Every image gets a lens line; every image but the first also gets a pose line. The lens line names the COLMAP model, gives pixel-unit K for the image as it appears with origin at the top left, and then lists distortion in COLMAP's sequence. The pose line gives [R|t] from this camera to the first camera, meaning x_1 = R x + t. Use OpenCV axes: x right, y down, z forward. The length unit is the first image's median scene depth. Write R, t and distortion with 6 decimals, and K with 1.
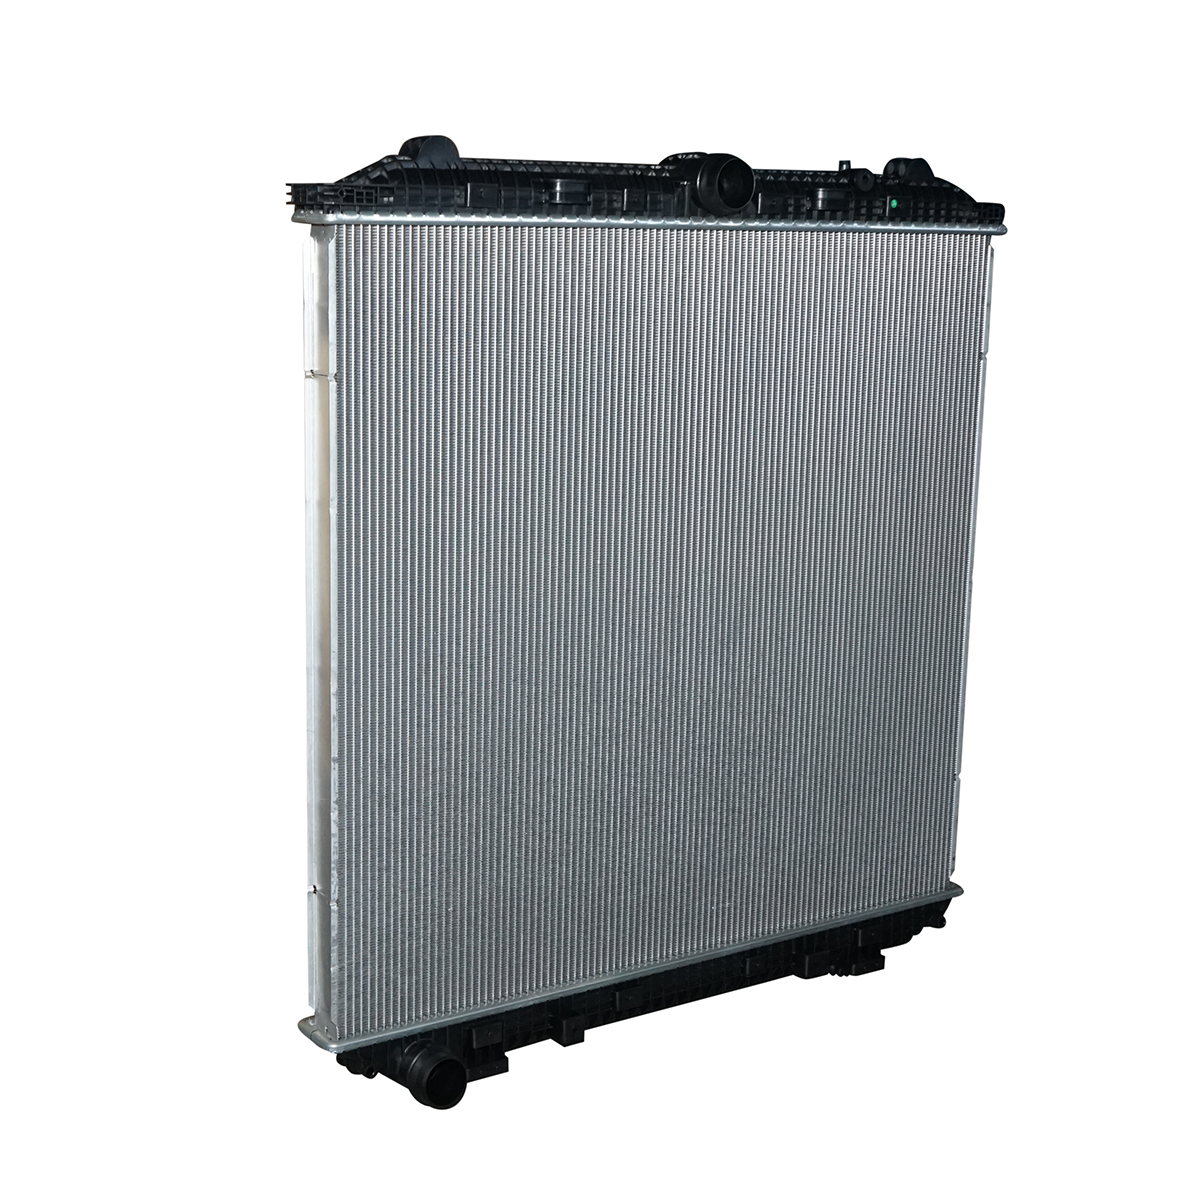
lens RADIAL K [[1874.6, 0, 600.0], [0, 1874.6, 600.0], [0, 0, 1]] dist [-0.029872, -0.043716]
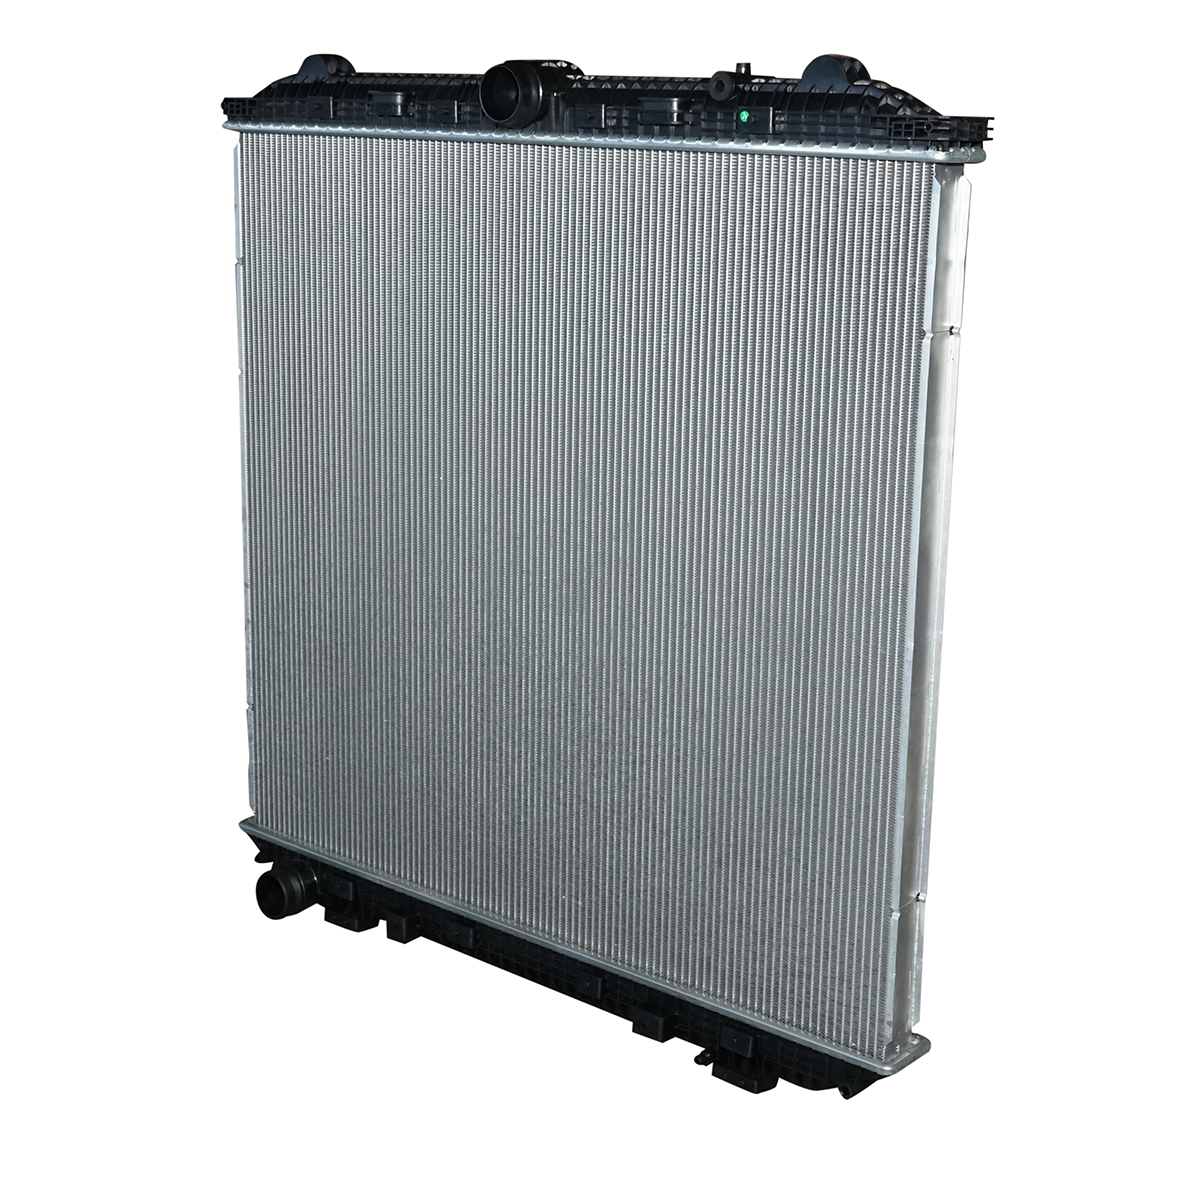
lens RADIAL K [[1926.3, 0, 600.0], [0, 1926.3, 600.0], [0, 0, 1]] dist [0.016985, 0.023391]
pose [[0.285933, 0.216559, -0.933458, 0.965618], [-0.222631, 0.962486, 0.155098, -0.131684], [0.932029, 0.163469, 0.323419, 0.733835]]
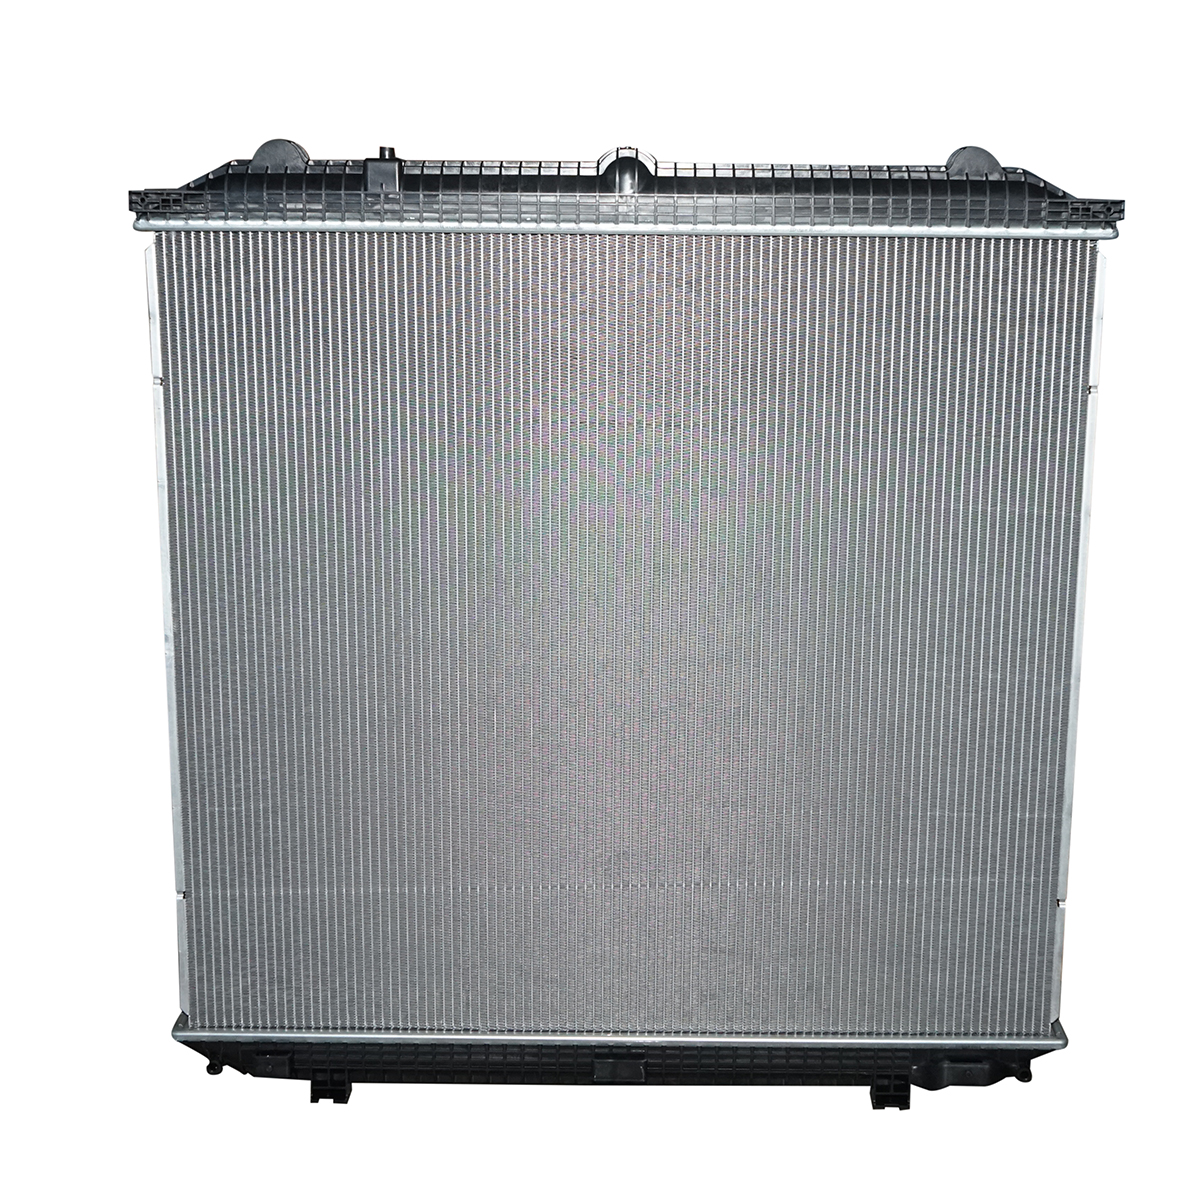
lens RADIAL K [[1761.6, 0, 600.0], [0, 1761.6, 600.0], [0, 0, 1]] dist [0.024607, 0.028179]
pose [[0.831826, 0.103802, -0.545243, 0.504692], [-0.104926, 0.994052, 0.029170, -0.045576], [0.545028, 0.032945, 0.837770, 0.281543]]
